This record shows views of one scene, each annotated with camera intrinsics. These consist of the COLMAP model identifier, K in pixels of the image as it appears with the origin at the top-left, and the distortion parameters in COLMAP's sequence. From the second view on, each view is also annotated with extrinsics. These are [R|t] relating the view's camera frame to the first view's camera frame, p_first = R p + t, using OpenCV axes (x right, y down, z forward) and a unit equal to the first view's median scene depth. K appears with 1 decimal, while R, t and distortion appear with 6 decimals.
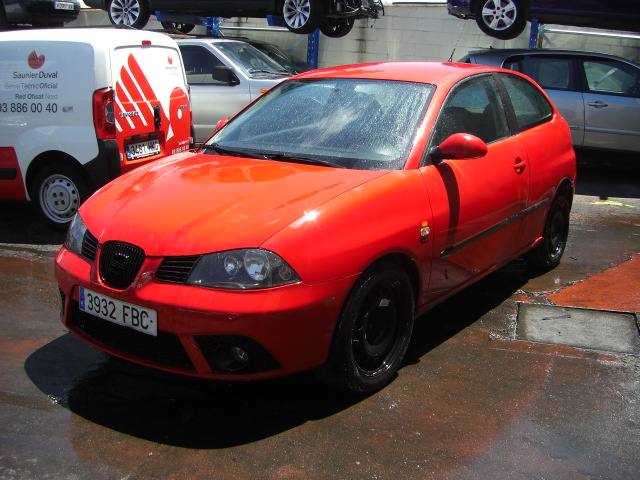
lens RADIAL K [[709.5, 0, 323.4], [0, 709.5, 241.4], [0, 0, 1]] dist [-0.160685, 0.043695]
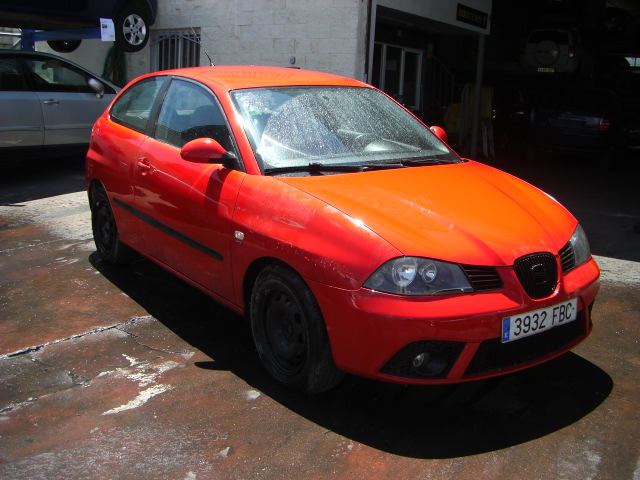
lens RADIAL K [[709.5, 0, 323.4], [0, 709.5, 241.4], [0, 0, 1]] dist [-0.160685, 0.043695]
pose [[0.324292, -0.228095, 0.918045, -1.347994], [0.216690, 0.962601, 0.162621, -0.253768], [-0.920804, 0.146194, 0.361590, 0.929384]]
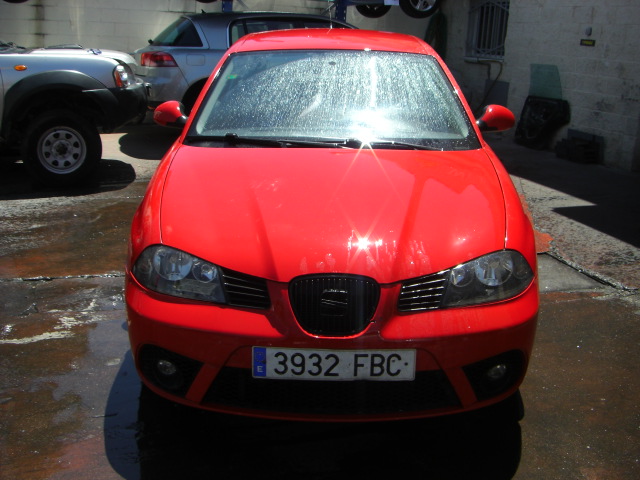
lens RADIAL K [[709.5, 0, 323.4], [0, 709.5, 241.4], [0, 0, 1]] dist [-0.160685, 0.043695]
pose [[0.813649, -0.161471, 0.558482, -0.727555], [0.133061, 0.986878, 0.091475, -0.105794], [-0.565924, -0.000116, 0.824457, 0.387128]]
